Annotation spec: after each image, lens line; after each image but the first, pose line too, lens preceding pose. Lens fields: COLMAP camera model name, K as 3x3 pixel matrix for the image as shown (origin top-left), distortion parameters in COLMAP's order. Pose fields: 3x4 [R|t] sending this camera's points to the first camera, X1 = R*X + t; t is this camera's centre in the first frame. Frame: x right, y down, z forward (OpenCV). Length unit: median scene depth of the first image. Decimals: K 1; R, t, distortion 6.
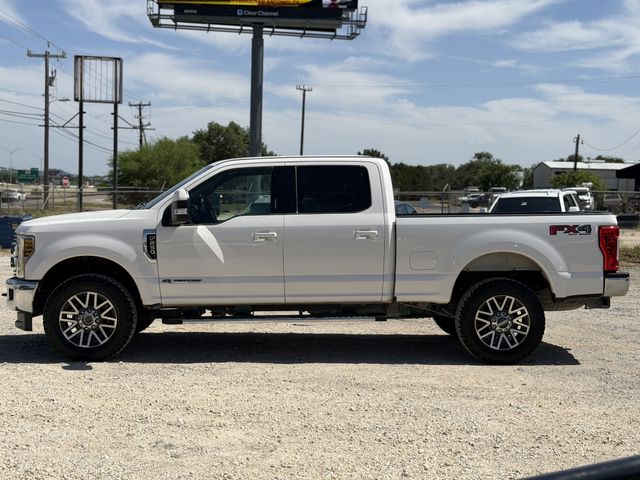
lens RADIAL K [[901.4, 0, 320.0], [0, 901.4, 240.0], [0, 0, 1]] dist [0.127742, -0.111687]
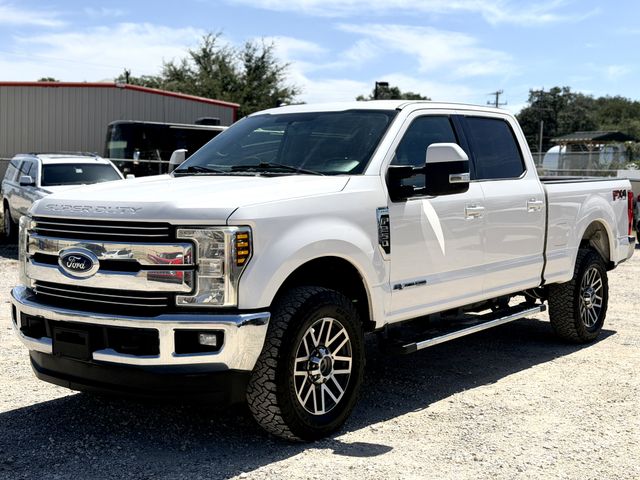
lens RADIAL K [[901.4, 0, 320.0], [0, 901.4, 240.0], [0, 0, 1]] dist [0.127742, -0.111687]
pose [[0.652423, -0.059306, 0.755531, -0.678852], [0.049528, 0.998139, 0.035581, -0.013302], [-0.756235, 0.014206, 0.654146, 0.613446]]
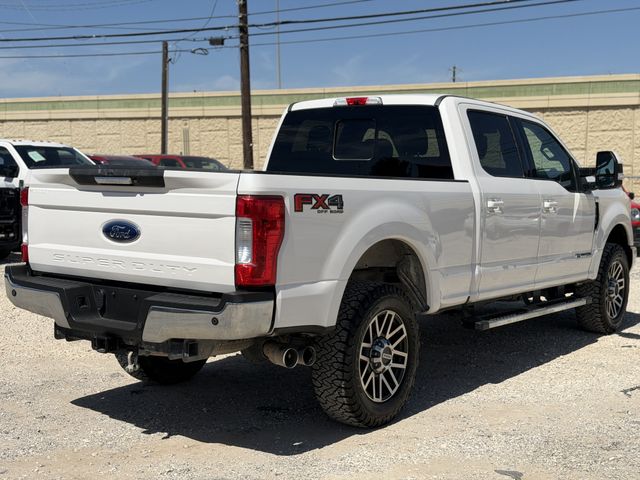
lens RADIAL K [[901.4, 0, 320.0], [0, 901.4, 240.0], [0, 0, 1]] dist [0.127742, -0.111687]
pose [[-0.624443, 0.040828, -0.780003, 0.697415], [-0.051368, 0.994324, 0.093170, -0.040039], [0.779380, 0.098246, -0.618801, 1.354412]]
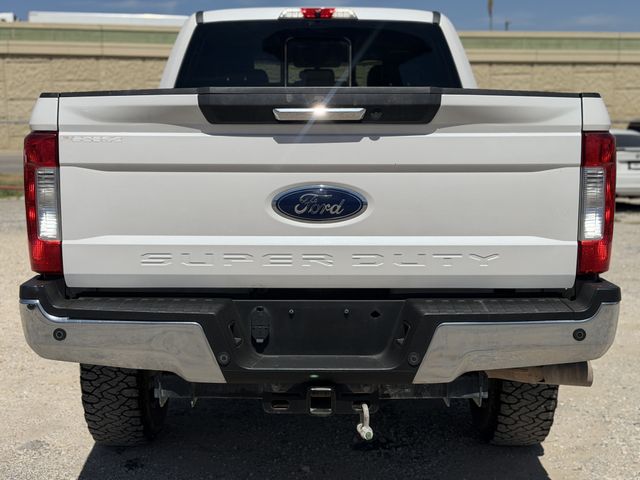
lens RADIAL K [[901.4, 0, 320.0], [0, 901.4, 240.0], [0, 0, 1]] dist [0.127742, -0.111687]
pose [[-0.044987, 0.111684, -0.992725, 0.667802], [-0.041849, 0.992648, 0.113572, -0.016923], [0.998111, 0.046654, -0.039983, 1.018736]]
